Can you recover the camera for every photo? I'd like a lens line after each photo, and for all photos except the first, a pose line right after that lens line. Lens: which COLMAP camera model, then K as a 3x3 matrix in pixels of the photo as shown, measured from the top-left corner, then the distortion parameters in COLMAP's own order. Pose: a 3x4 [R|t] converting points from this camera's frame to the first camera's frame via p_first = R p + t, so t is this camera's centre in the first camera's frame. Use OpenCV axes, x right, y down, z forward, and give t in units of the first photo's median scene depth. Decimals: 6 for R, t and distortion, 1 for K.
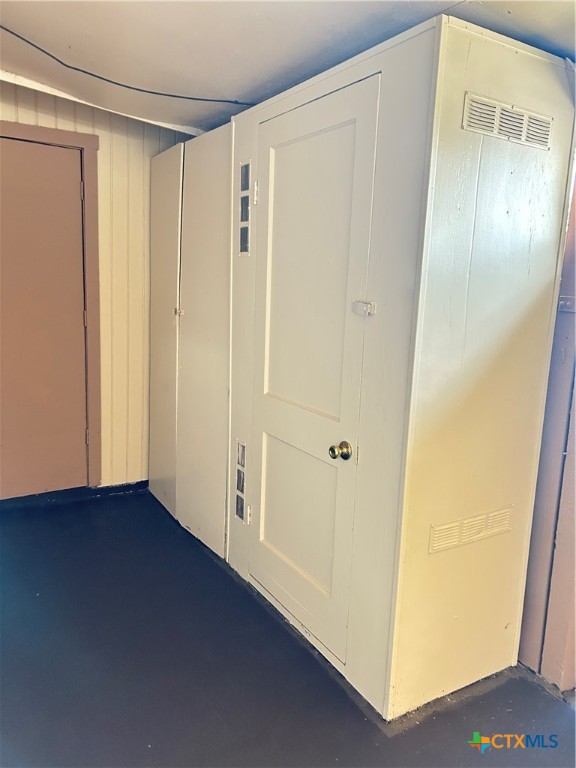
lens RADIAL K [[573.6, 0, 283.2], [0, 573.6, 385.3], [0, 0, 1]] dist [0.083661, -0.096516]
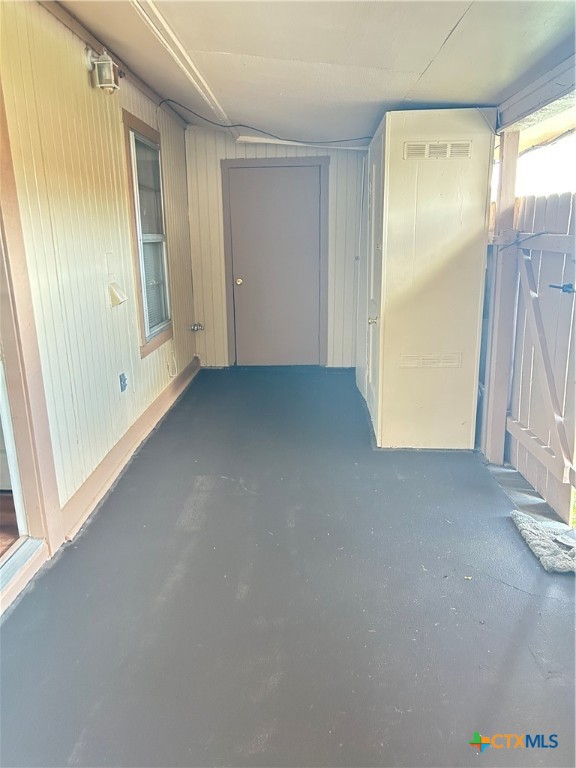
lens RADIAL K [[573.6, 0, 283.2], [0, 573.6, 385.3], [0, 0, 1]] dist [0.083661, -0.096516]
pose [[0.822126, 0.086043, -0.562766, 0.625698], [-0.051510, 0.995701, 0.076986, 0.126495], [0.566971, -0.034304, 0.823024, -0.535153]]
